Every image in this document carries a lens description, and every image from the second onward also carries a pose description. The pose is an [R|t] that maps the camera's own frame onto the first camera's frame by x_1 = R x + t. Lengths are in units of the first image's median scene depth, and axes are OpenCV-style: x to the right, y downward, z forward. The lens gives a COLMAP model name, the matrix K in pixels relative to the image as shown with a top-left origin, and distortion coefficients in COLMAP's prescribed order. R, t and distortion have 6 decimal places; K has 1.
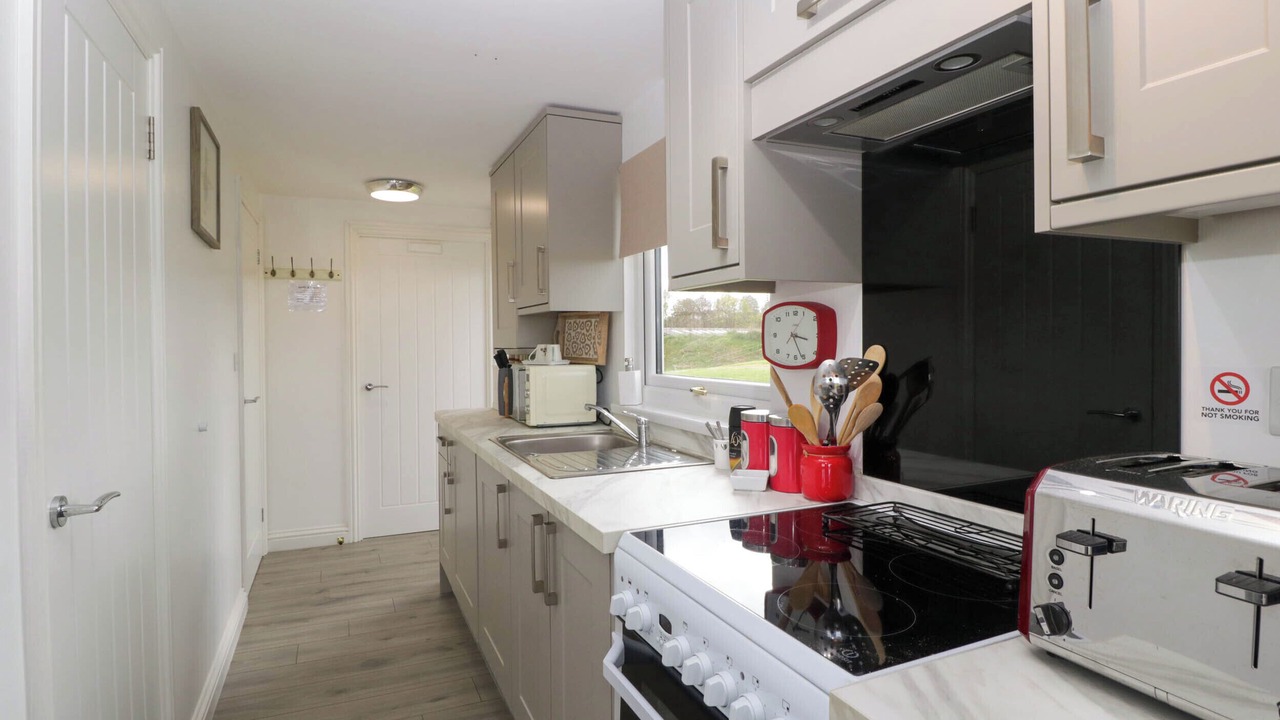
lens RADIAL K [[694.4, 0, 636.8], [0, 694.4, 344.2], [0, 0, 1]] dist [-0.005118, -0.001635]
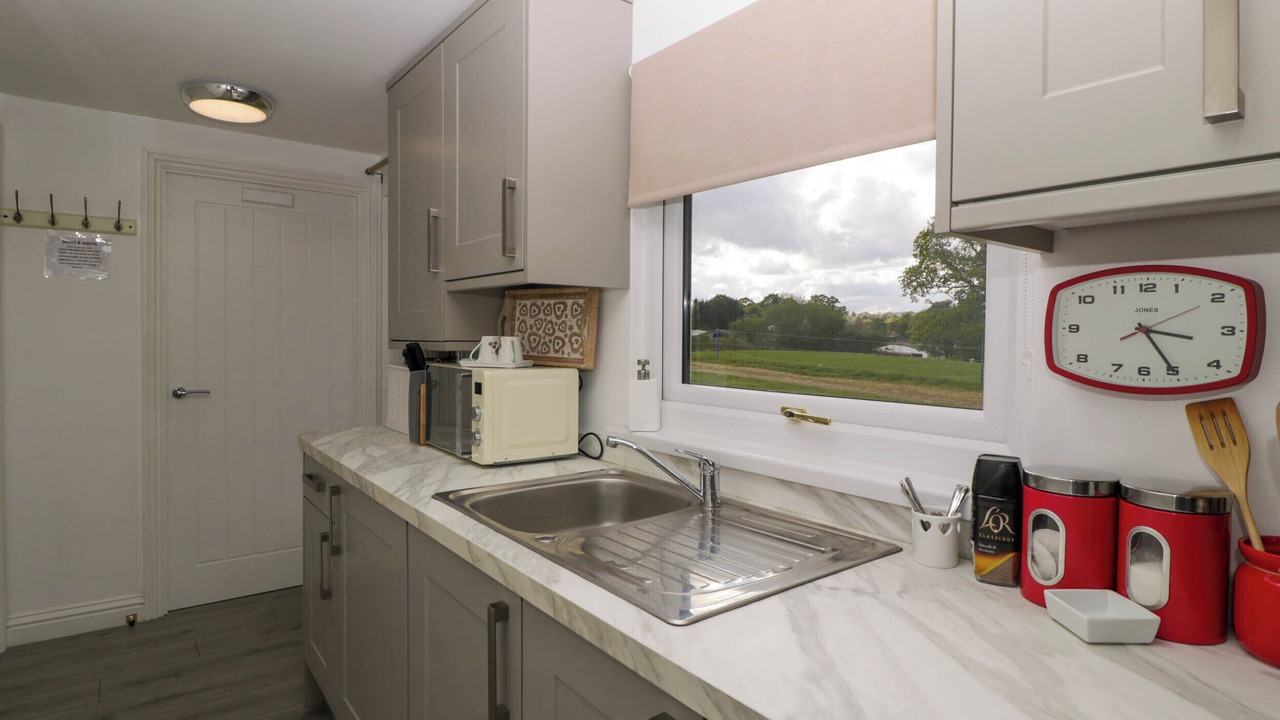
lens RADIAL K [[670.7, 0, 636.6], [0, 670.7, 347.3], [0, 0, 1]] dist [-0.015841, -0.001341]
pose [[0.967884, 0.016631, 0.250847, -0.161060], [-0.019655, 0.999761, 0.009554, 0.002148], [-0.250629, -0.014178, 0.967979, 0.352657]]
